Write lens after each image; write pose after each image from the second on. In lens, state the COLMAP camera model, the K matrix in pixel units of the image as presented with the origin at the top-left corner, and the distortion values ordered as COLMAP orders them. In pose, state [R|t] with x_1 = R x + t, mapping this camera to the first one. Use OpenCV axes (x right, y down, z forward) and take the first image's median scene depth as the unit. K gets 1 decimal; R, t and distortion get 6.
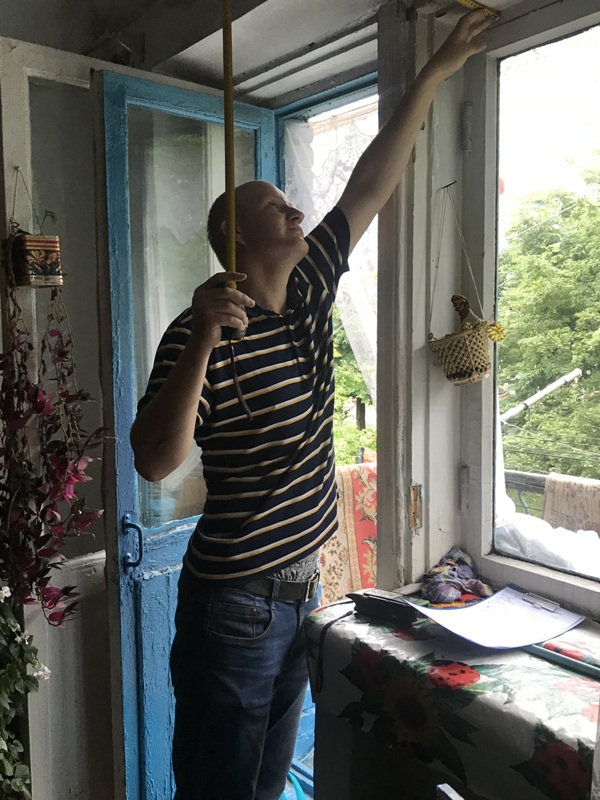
lens RADIAL K [[827.5, 0, 301.5], [0, 827.5, 398.5], [0, 0, 1]] dist [-0.008509, 0.000000]
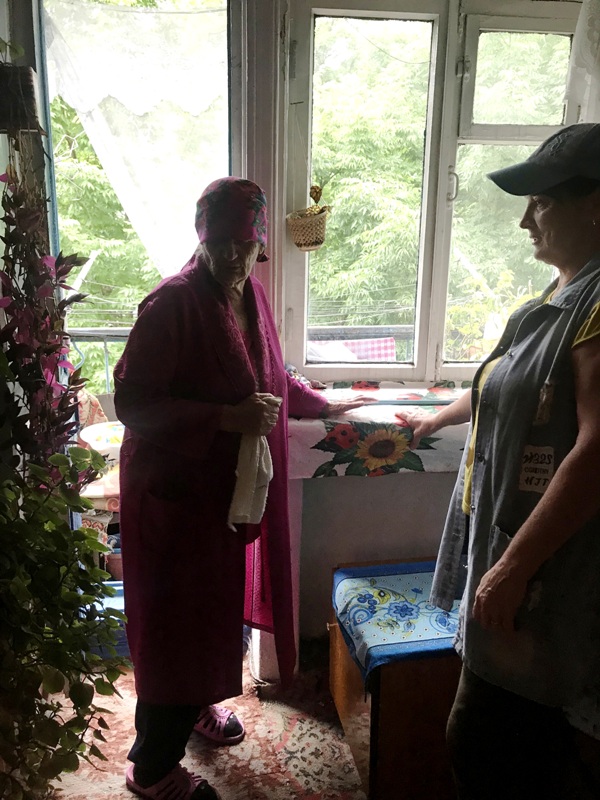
lens RADIAL K [[648.1, 0, 300.9], [0, 648.1, 403.3], [0, 0, 1]] dist [-0.005957, 0.003405]
pose [[0.514543, -0.156582, 0.843046, -0.807909], [0.046676, 0.986842, 0.154802, 0.076714], [-0.856193, -0.040303, 0.515081, 0.407162]]
